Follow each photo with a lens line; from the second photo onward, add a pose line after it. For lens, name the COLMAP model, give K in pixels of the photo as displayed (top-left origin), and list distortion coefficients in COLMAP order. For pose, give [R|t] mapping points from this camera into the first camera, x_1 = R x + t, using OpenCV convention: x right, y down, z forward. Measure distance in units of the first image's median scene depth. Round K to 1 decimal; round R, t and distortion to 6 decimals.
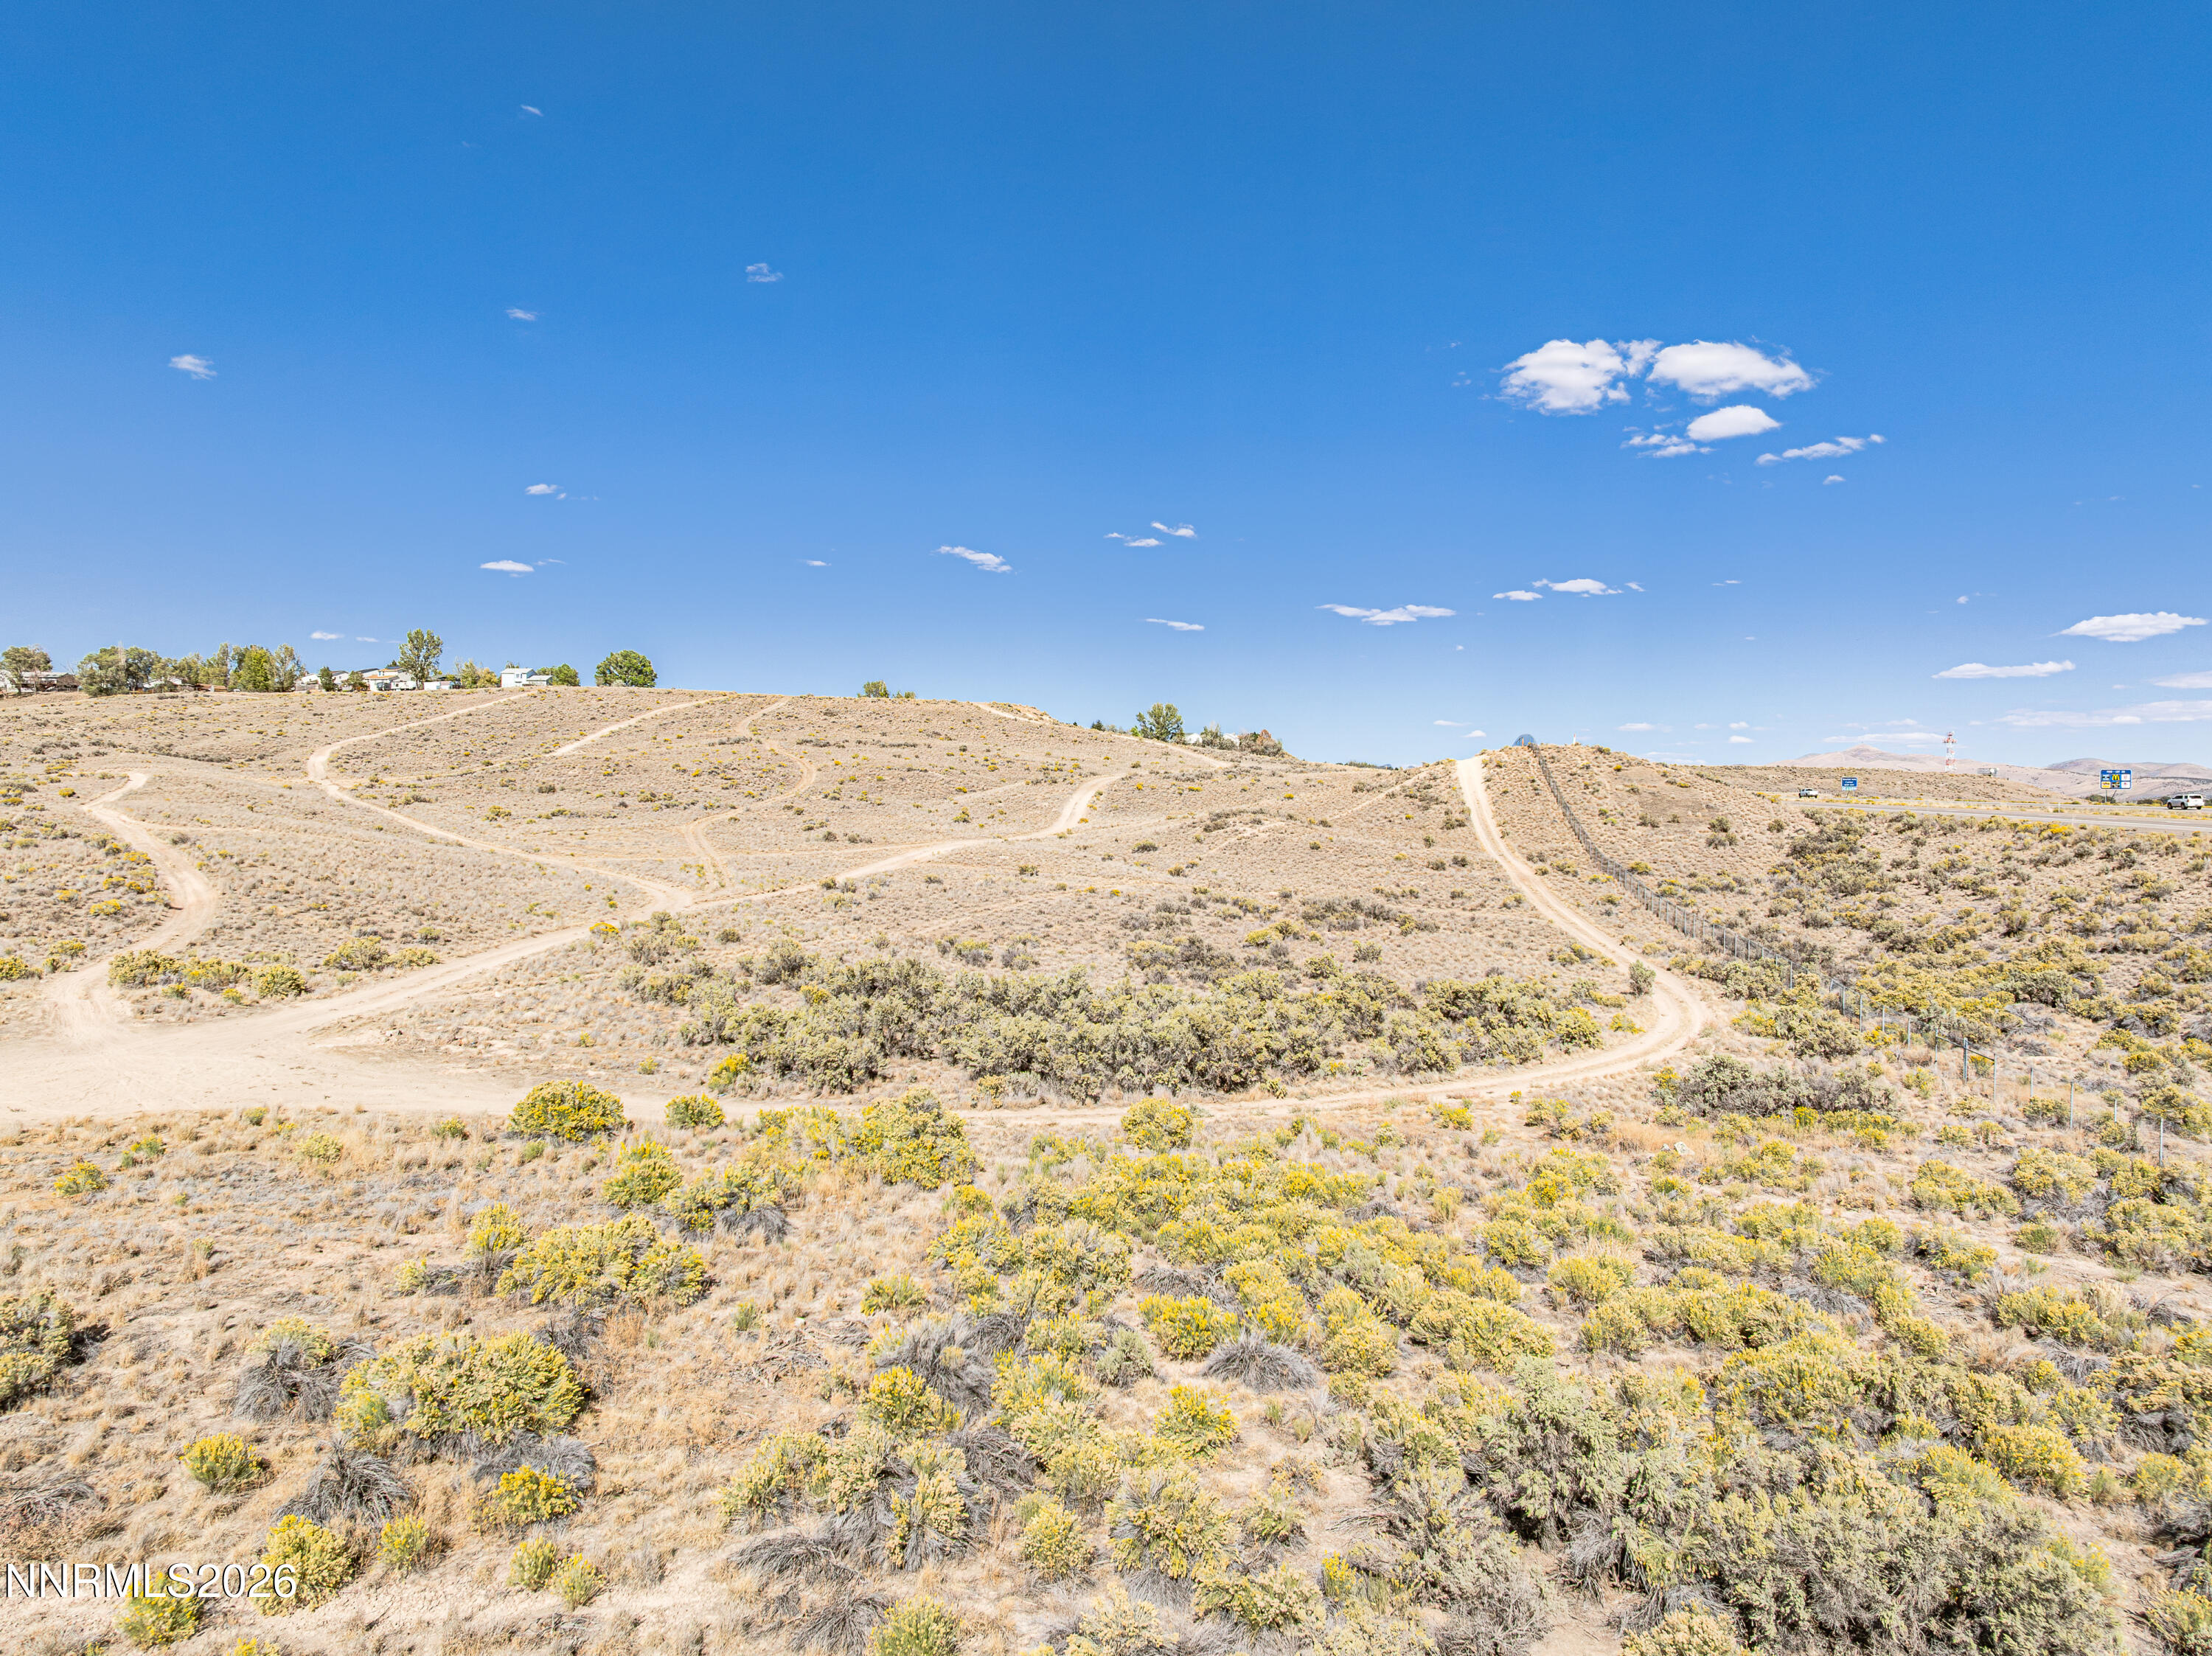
lens RADIAL K [[1553.5, 0, 1106.3], [0, 1553.5, 830.4], [0, 0, 1]] dist [-0.048933, 0.016790]
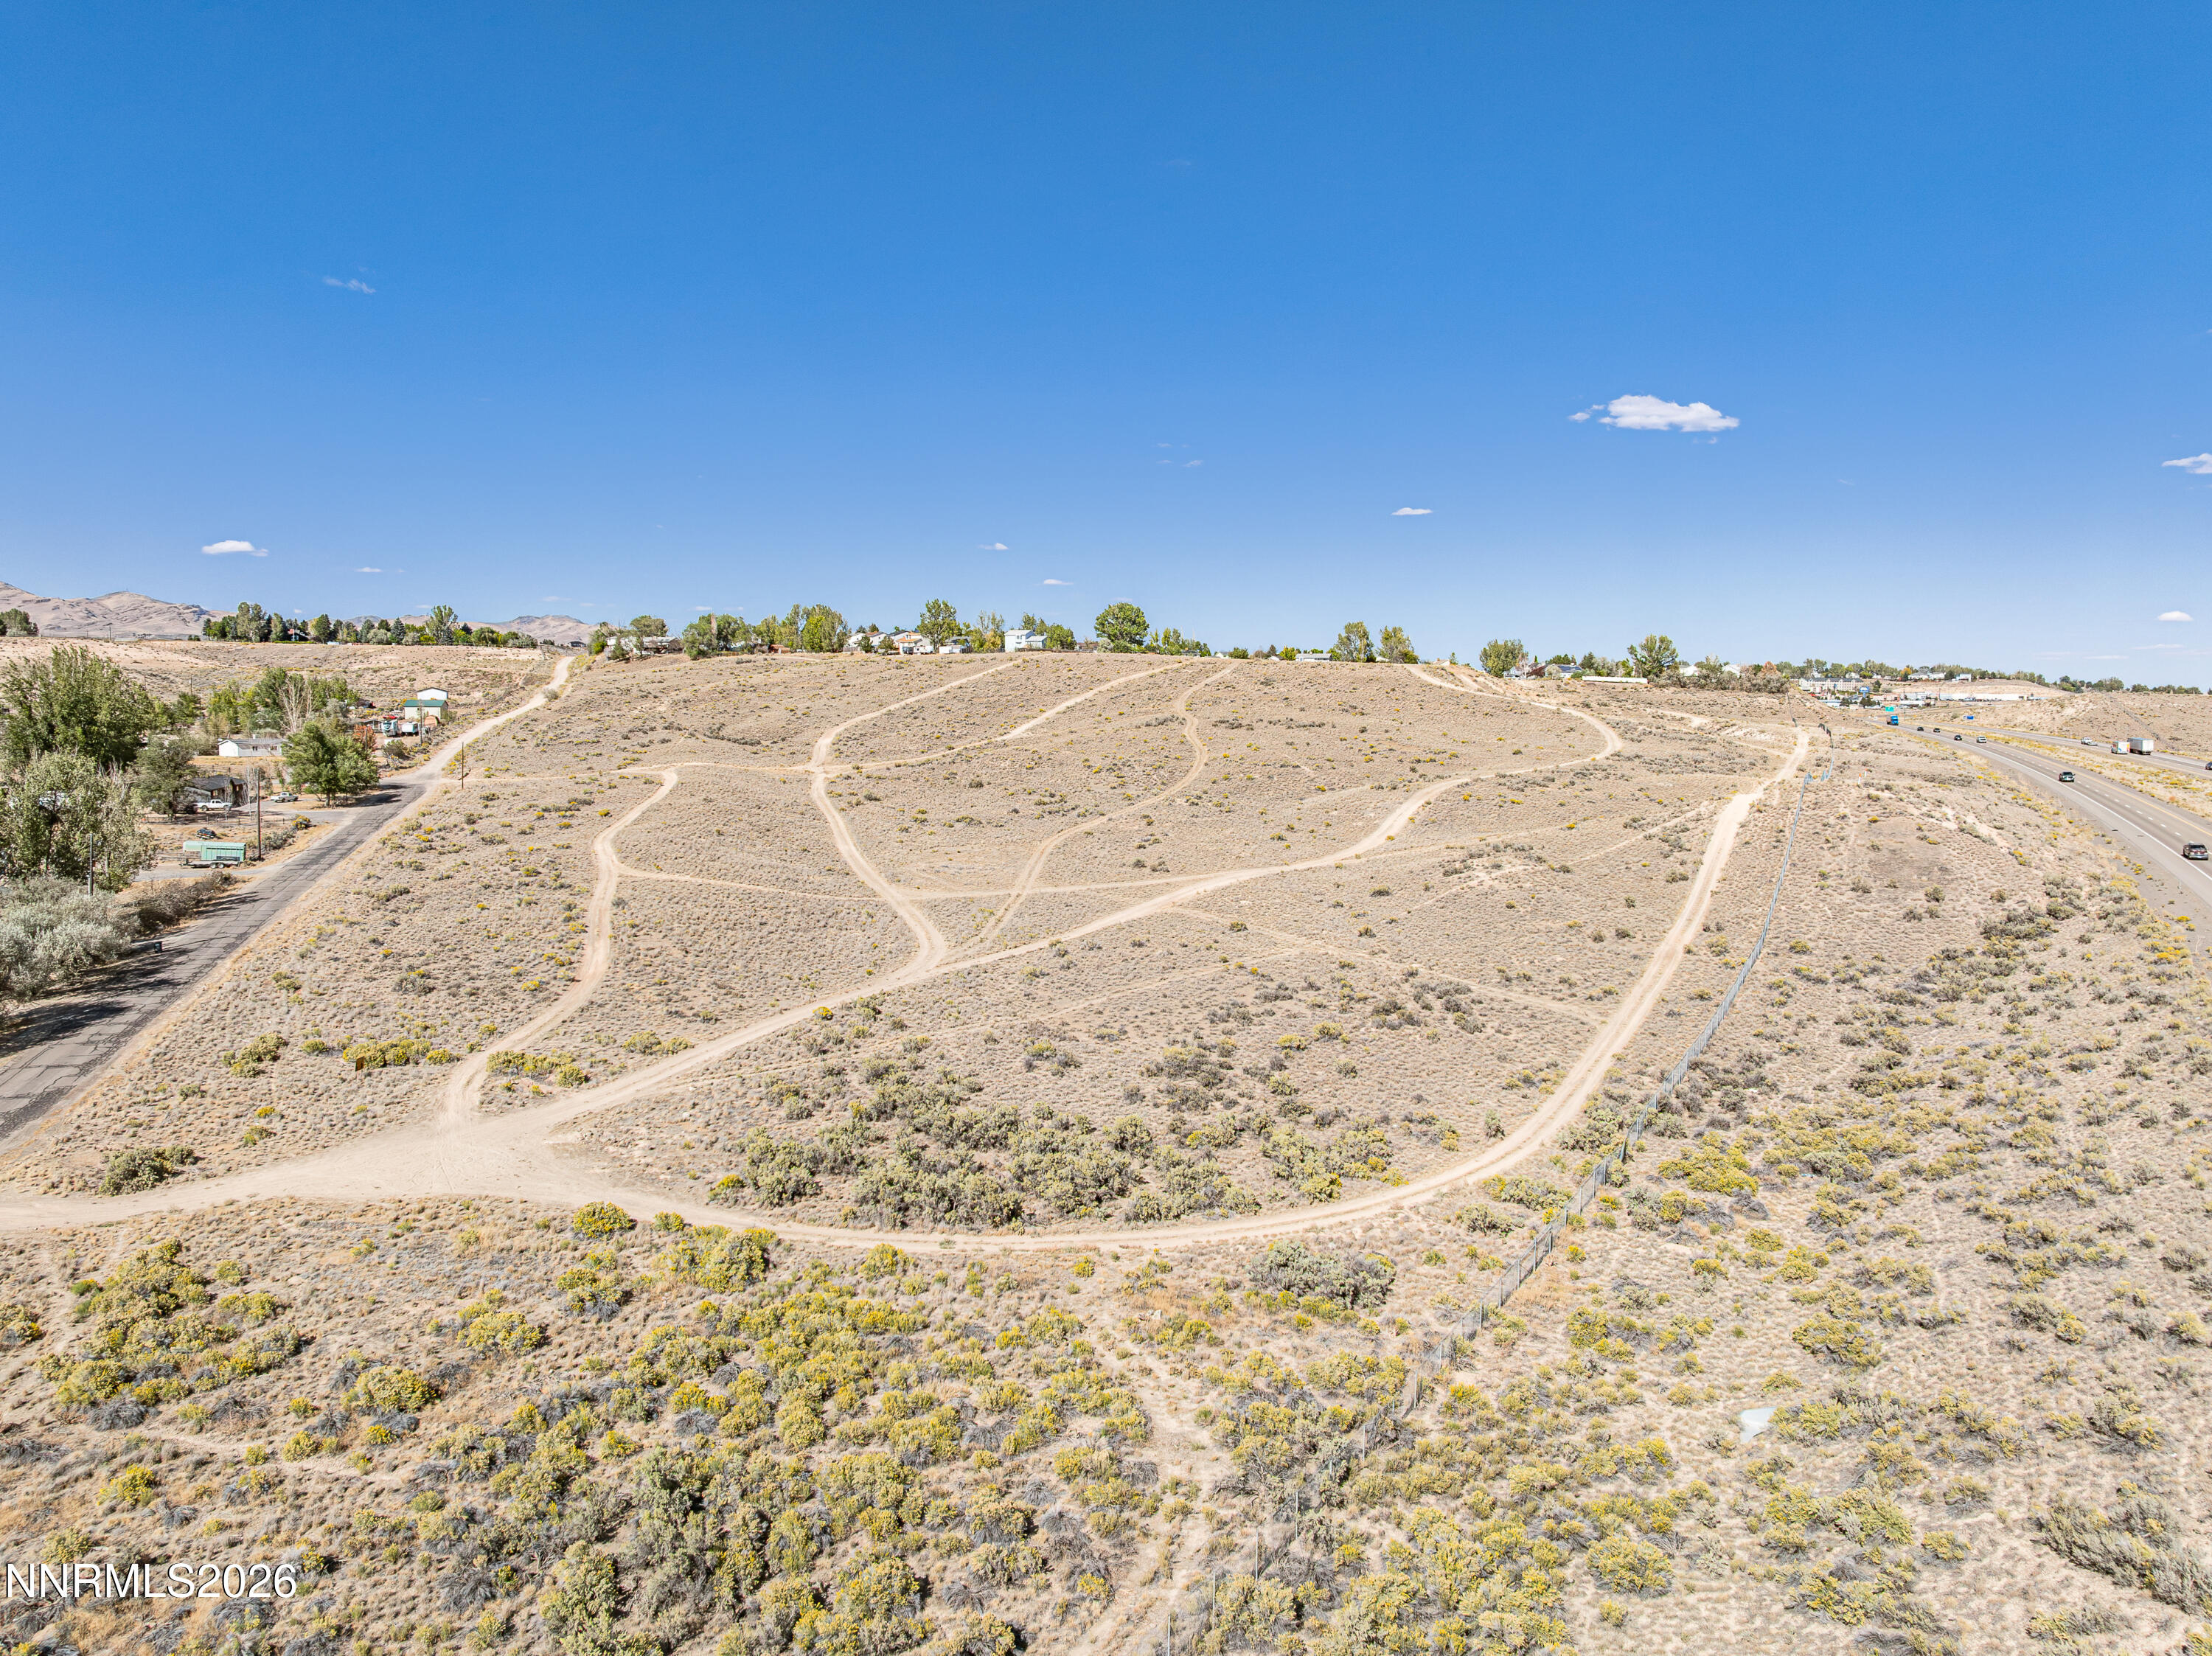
lens RADIAL K [[1553.5, 0, 1106.8], [0, 1553.5, 841.2], [0, 0, 1]] dist [-0.048933, 0.016790]
pose [[0.937066, 0.029253, -0.347924, 0.080804], [-0.002838, 0.997089, 0.076191, -0.039165], [0.349141, -0.070408, 0.934422, -0.049394]]
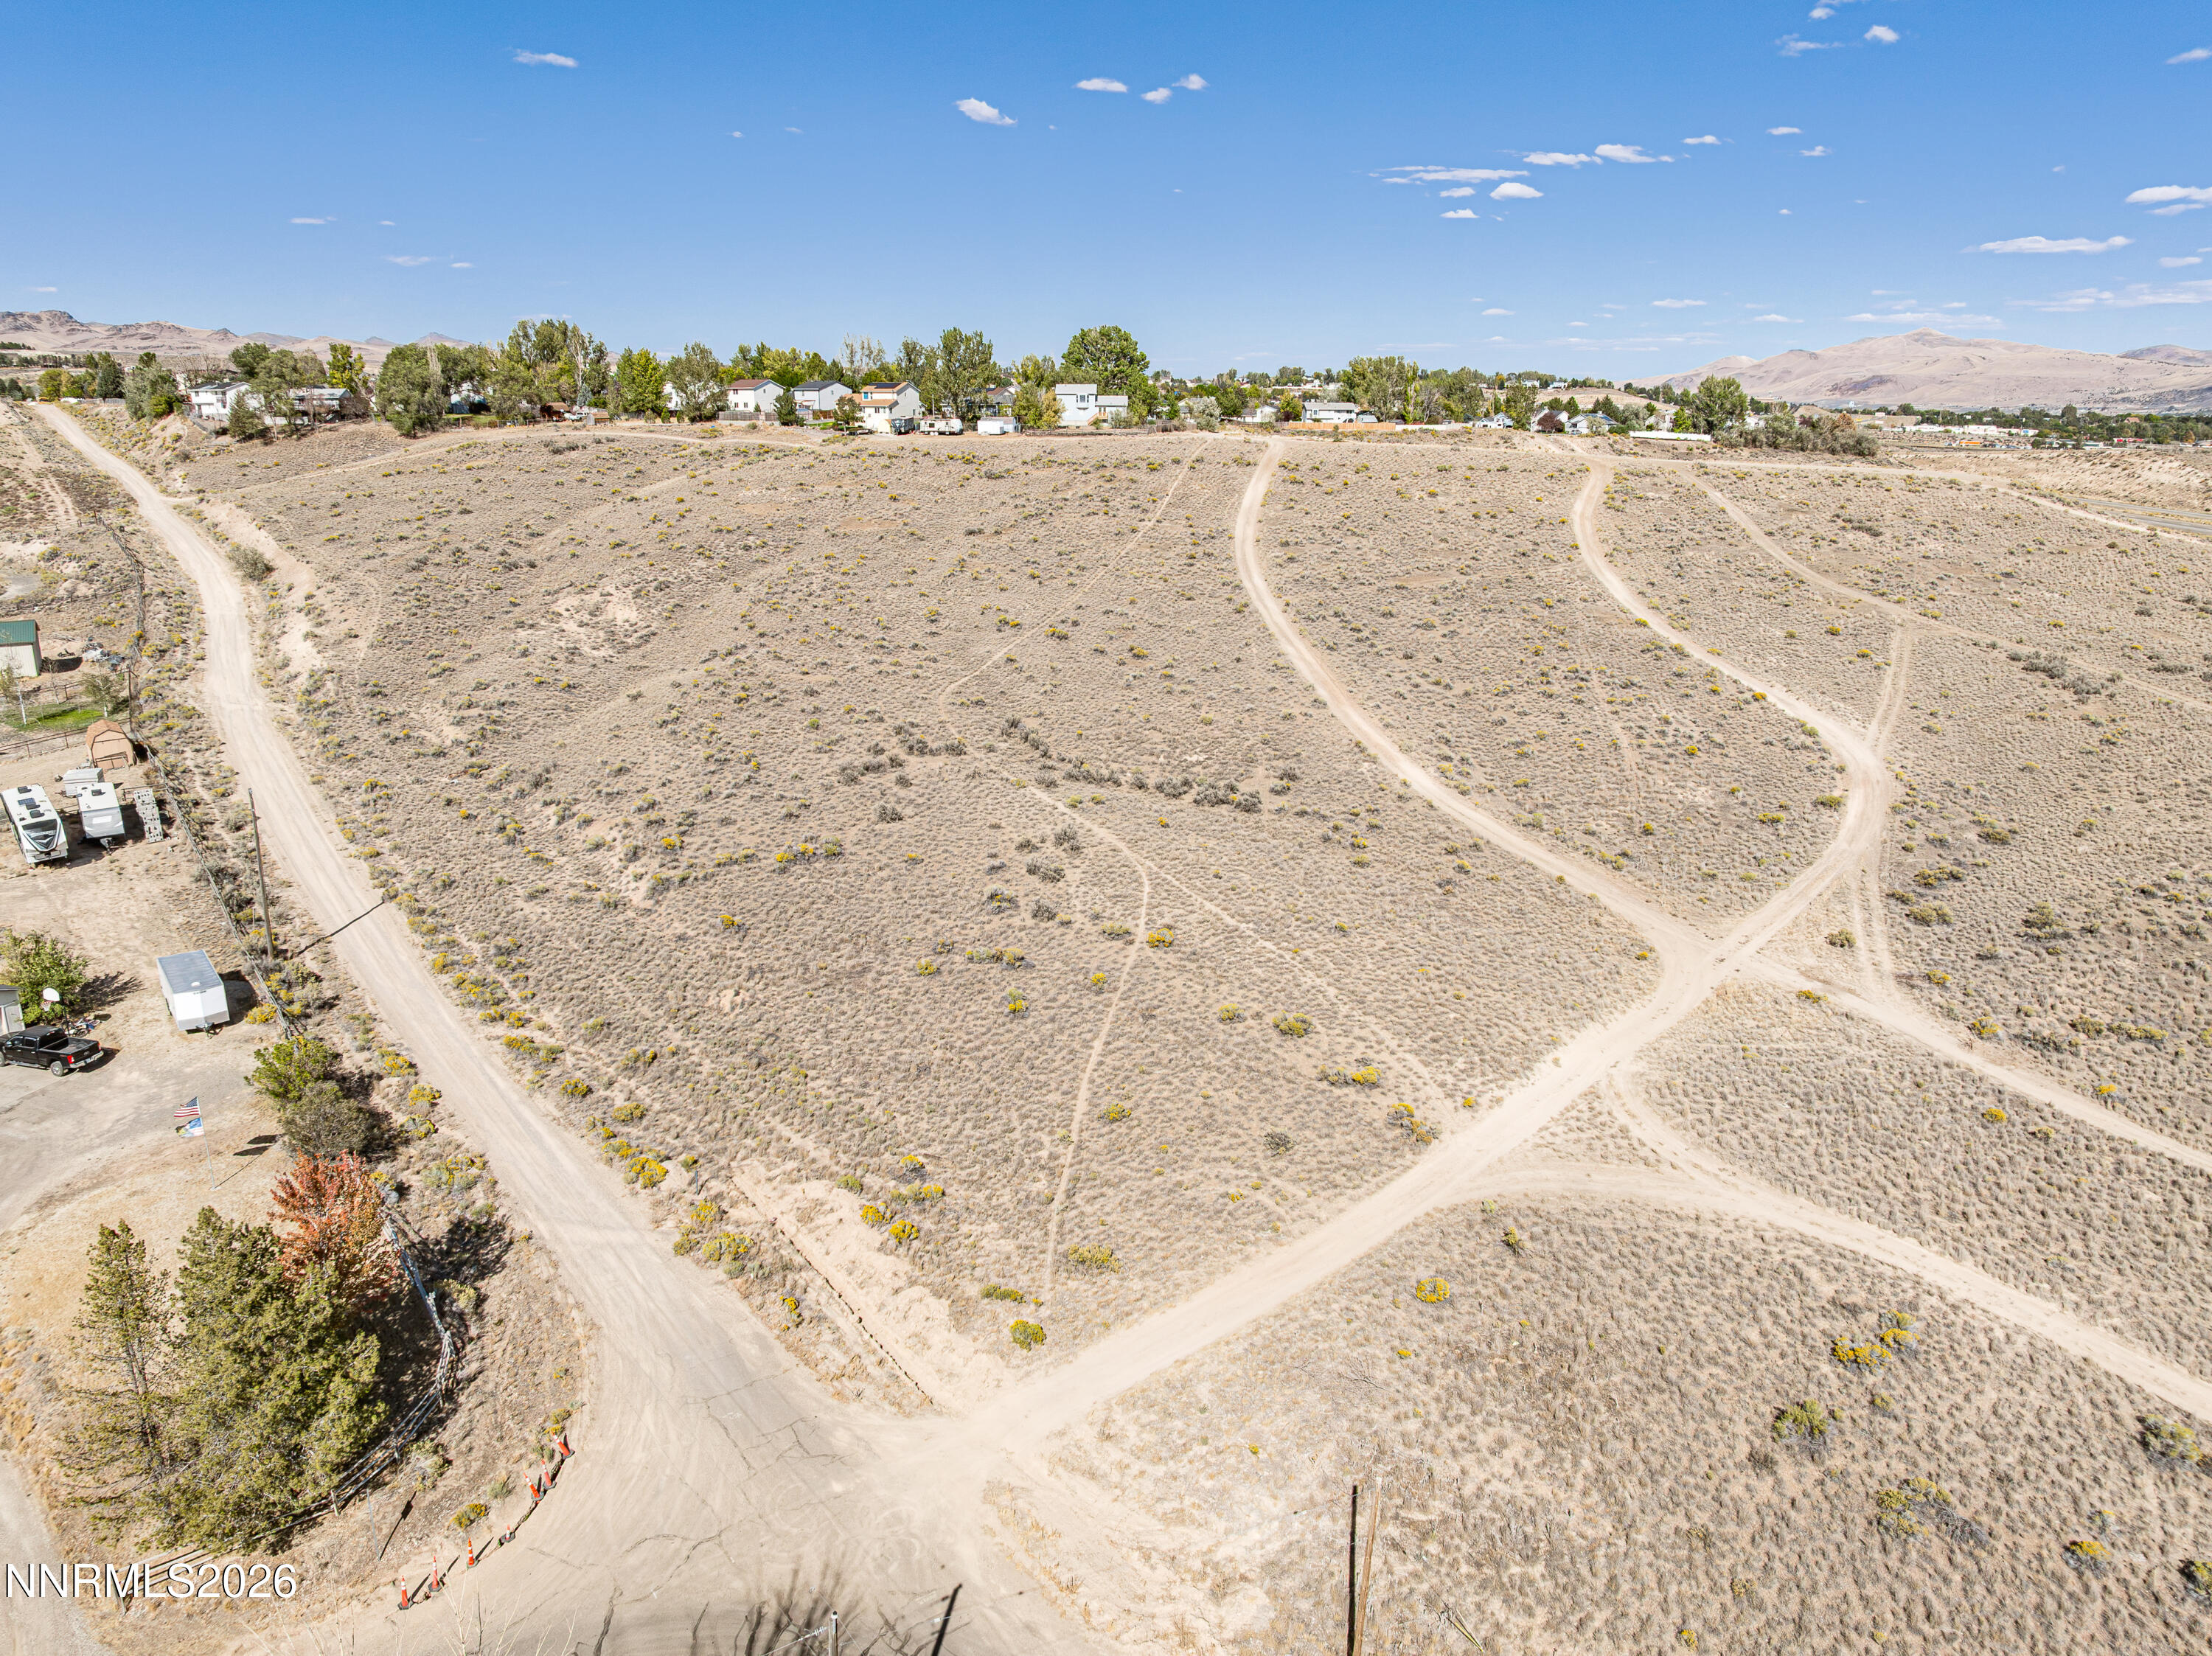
lens RADIAL K [[1553.5, 0, 1125.6], [0, 1553.5, 812.4], [0, 0, 1]] dist [-0.048933, 0.016790]
pose [[0.999957, -0.006506, 0.006603, -0.381941], [0.004655, 0.968445, 0.249185, -0.097095], [-0.008015, -0.249144, 0.968433, 0.342234]]
